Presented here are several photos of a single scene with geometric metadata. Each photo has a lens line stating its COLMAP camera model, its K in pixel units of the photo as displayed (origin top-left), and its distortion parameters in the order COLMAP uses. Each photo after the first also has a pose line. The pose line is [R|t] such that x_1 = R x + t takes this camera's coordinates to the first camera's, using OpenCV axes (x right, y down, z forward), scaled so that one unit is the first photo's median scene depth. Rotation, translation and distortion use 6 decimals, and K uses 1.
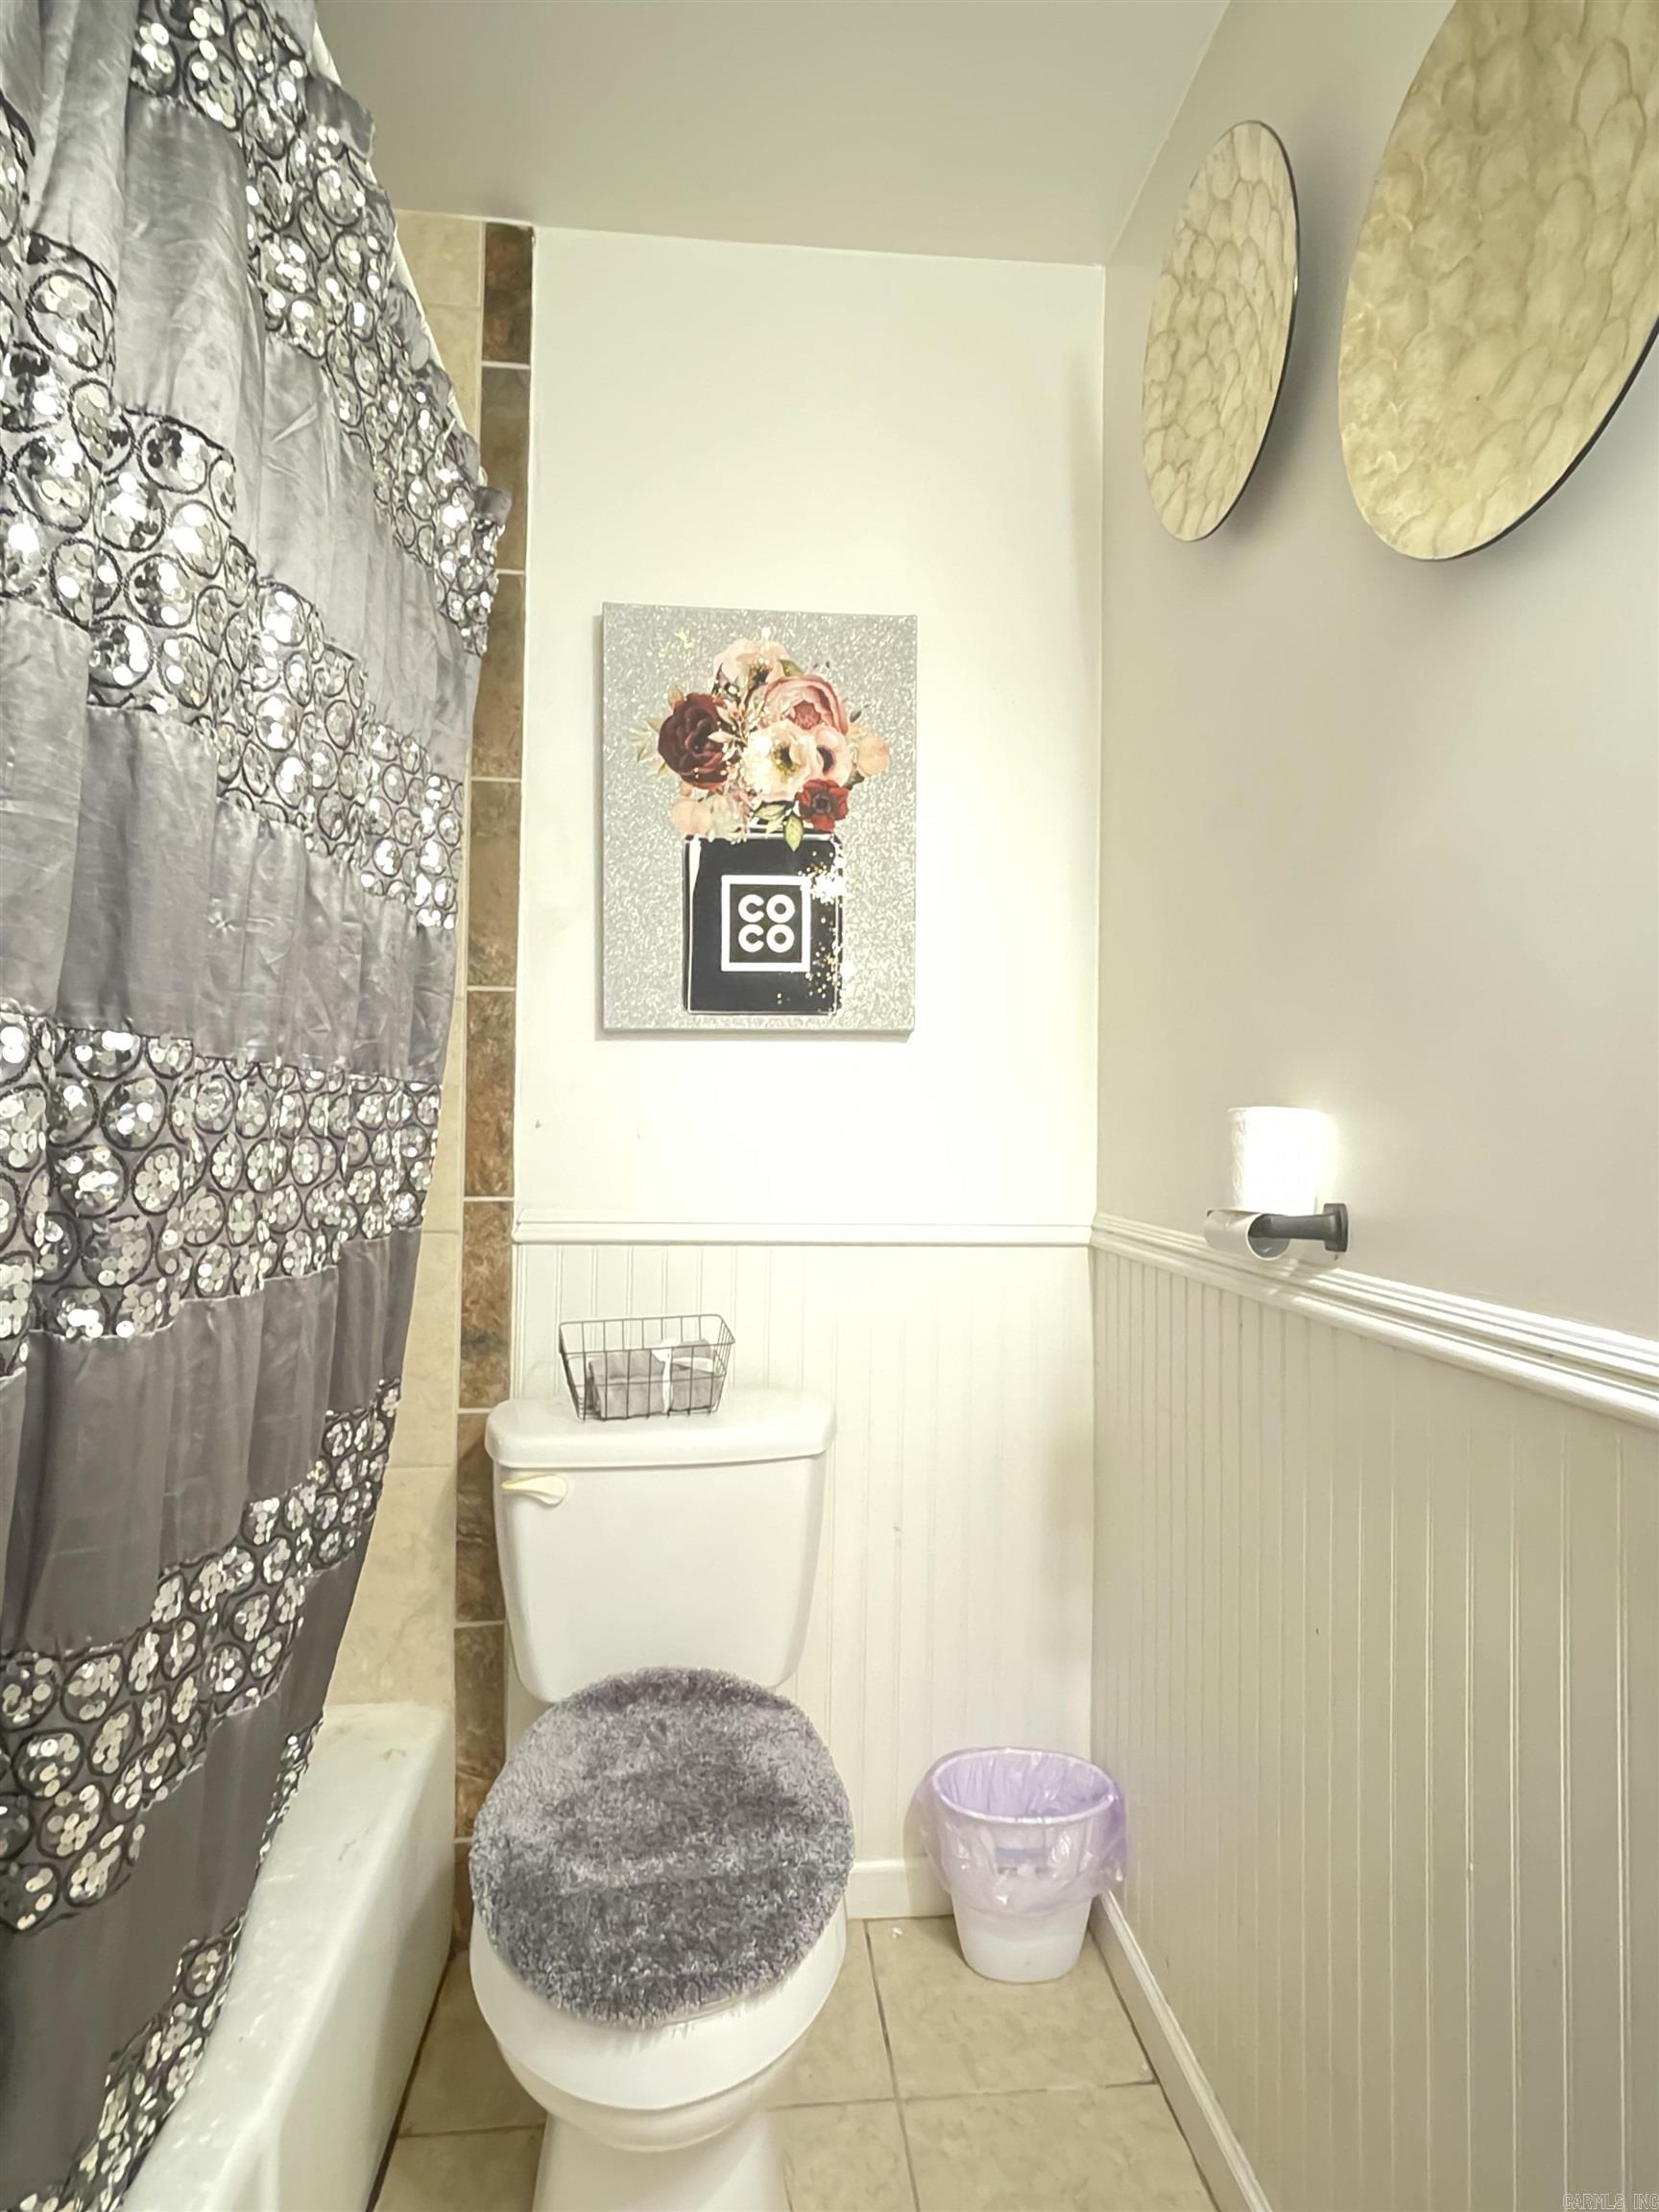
lens RADIAL K [[1182.2, 0, 829.5], [0, 1182.2, 1106.0], [0, 0, 1]] dist [-0.019149, 0.008796]
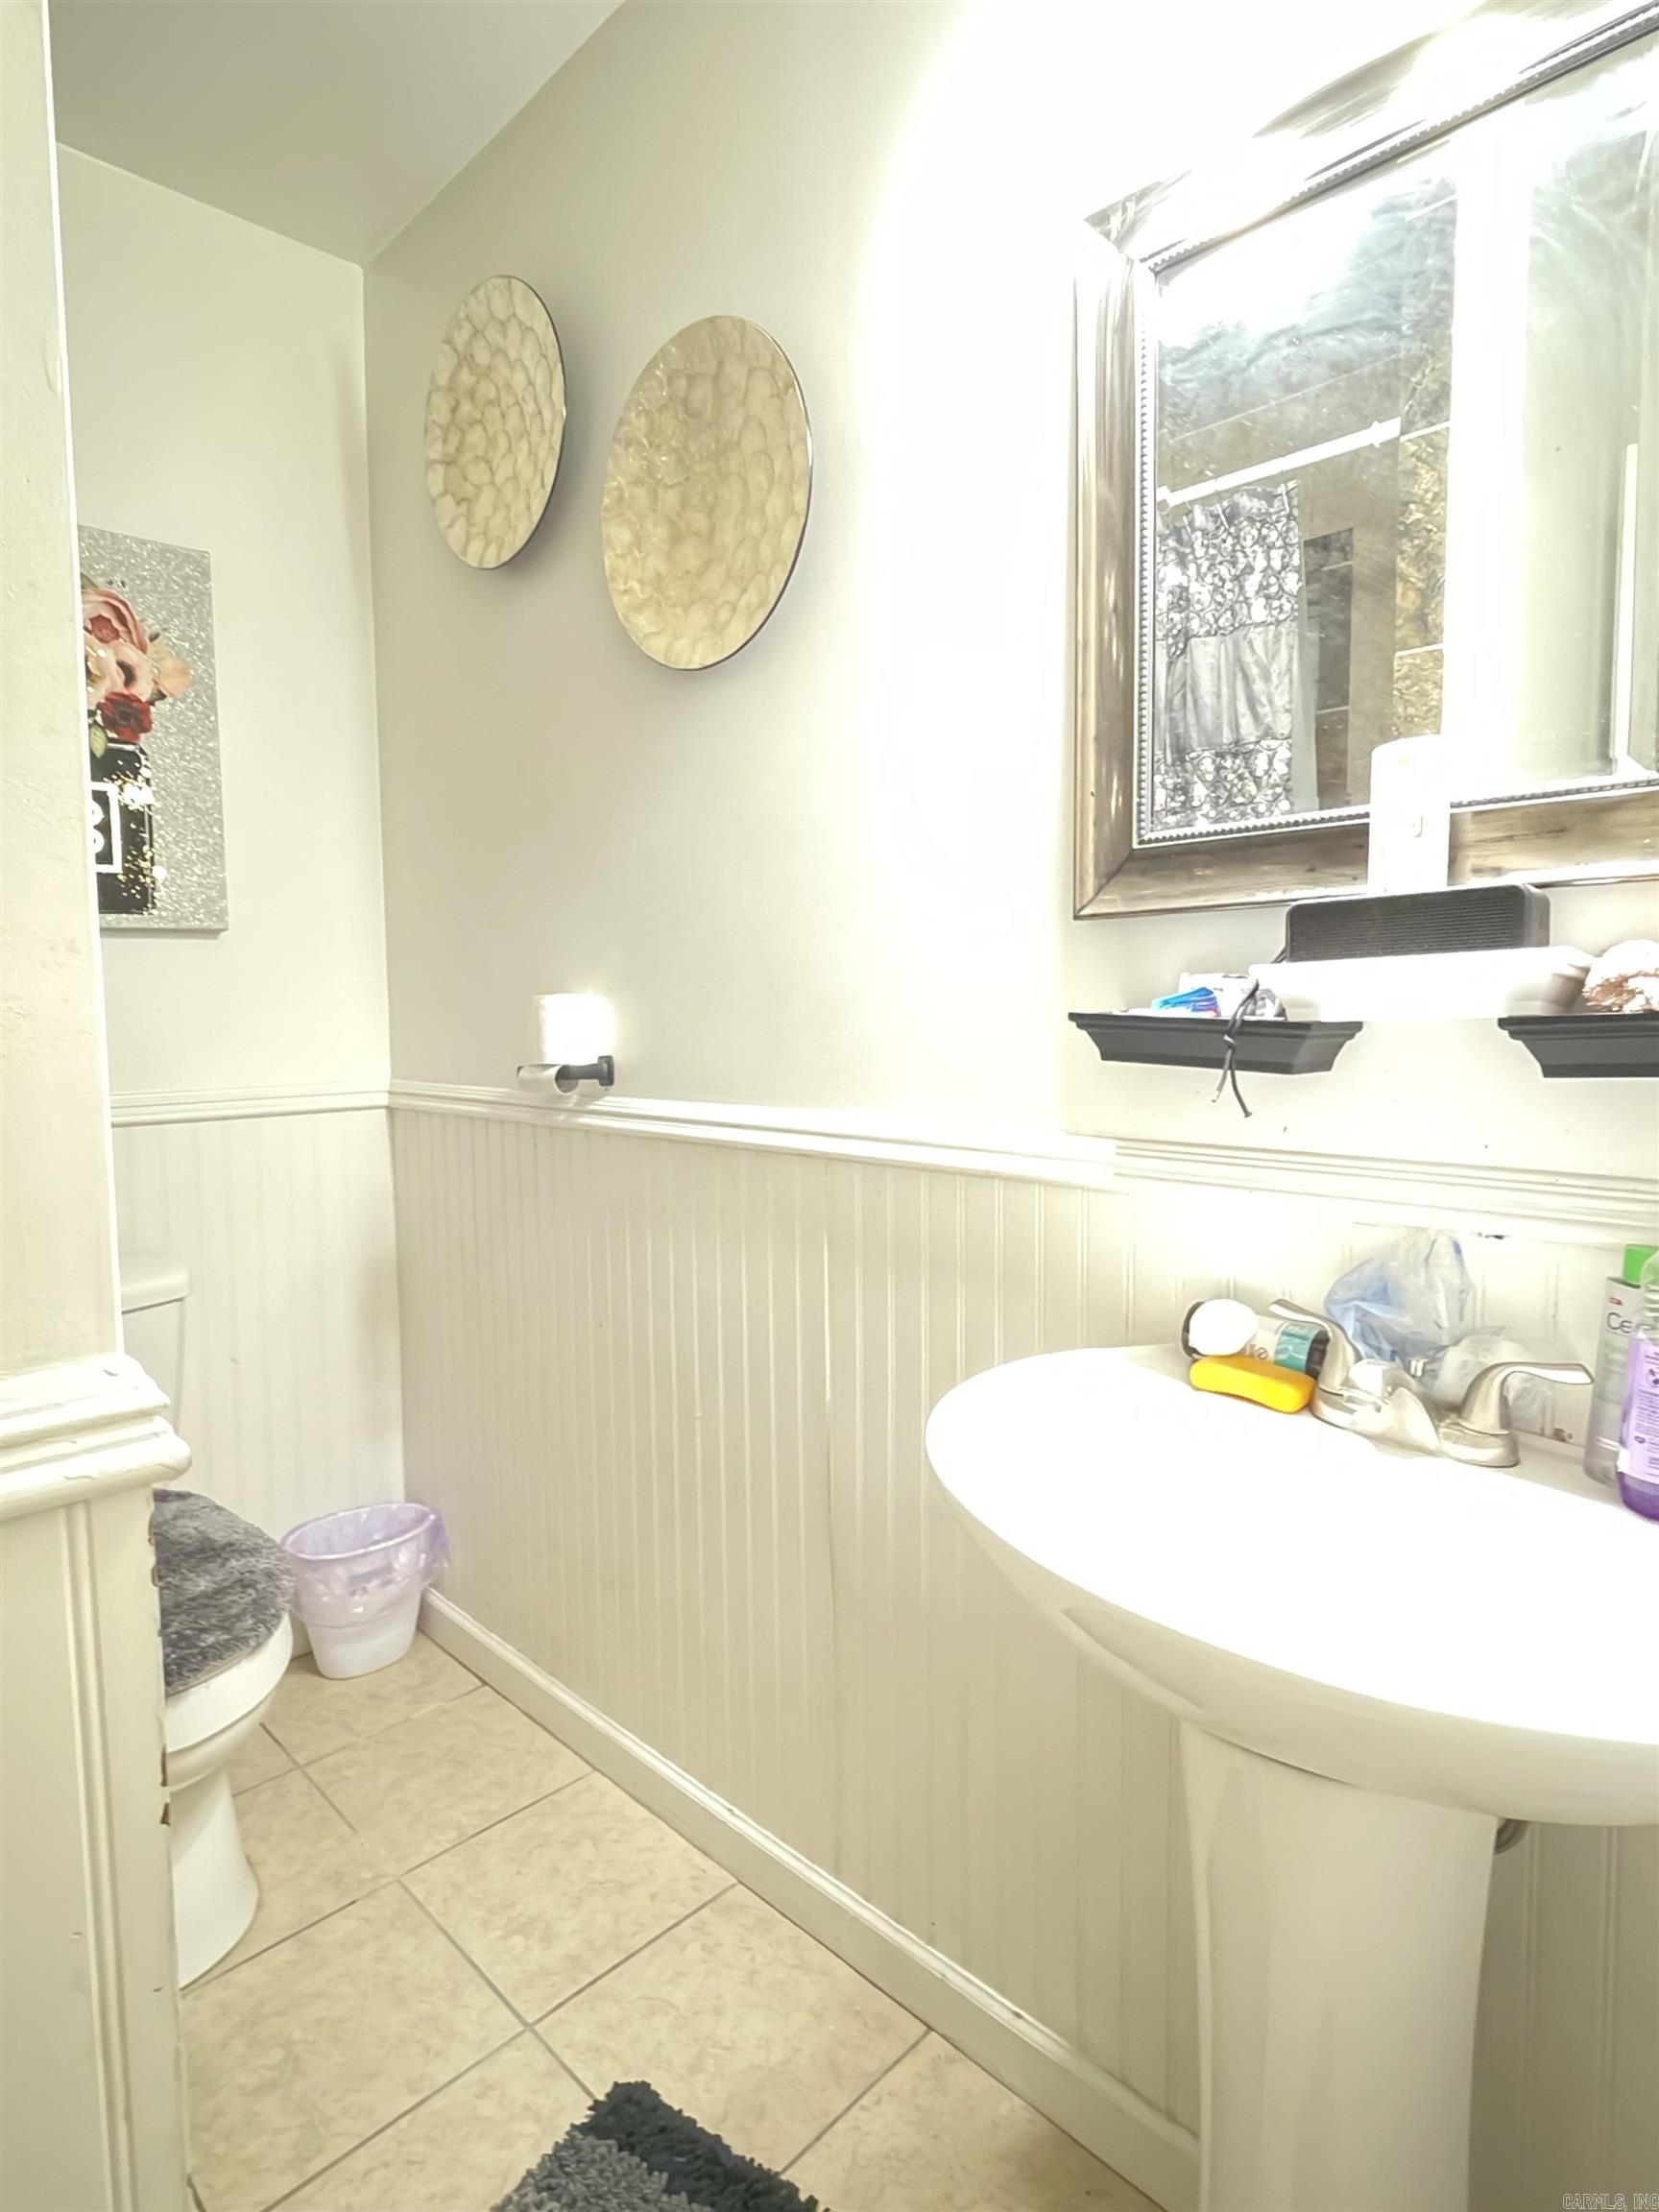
lens RADIAL K [[1161.3, 0, 829.5], [0, 1161.3, 1106.0], [0, 0, 1]] dist [-0.095878, 0.000153]
pose [[0.762954, -0.066971, 0.642974, -0.221780], [0.001721, 0.994826, 0.101578, -0.004281], [-0.646450, -0.076393, 0.759122, -0.242189]]
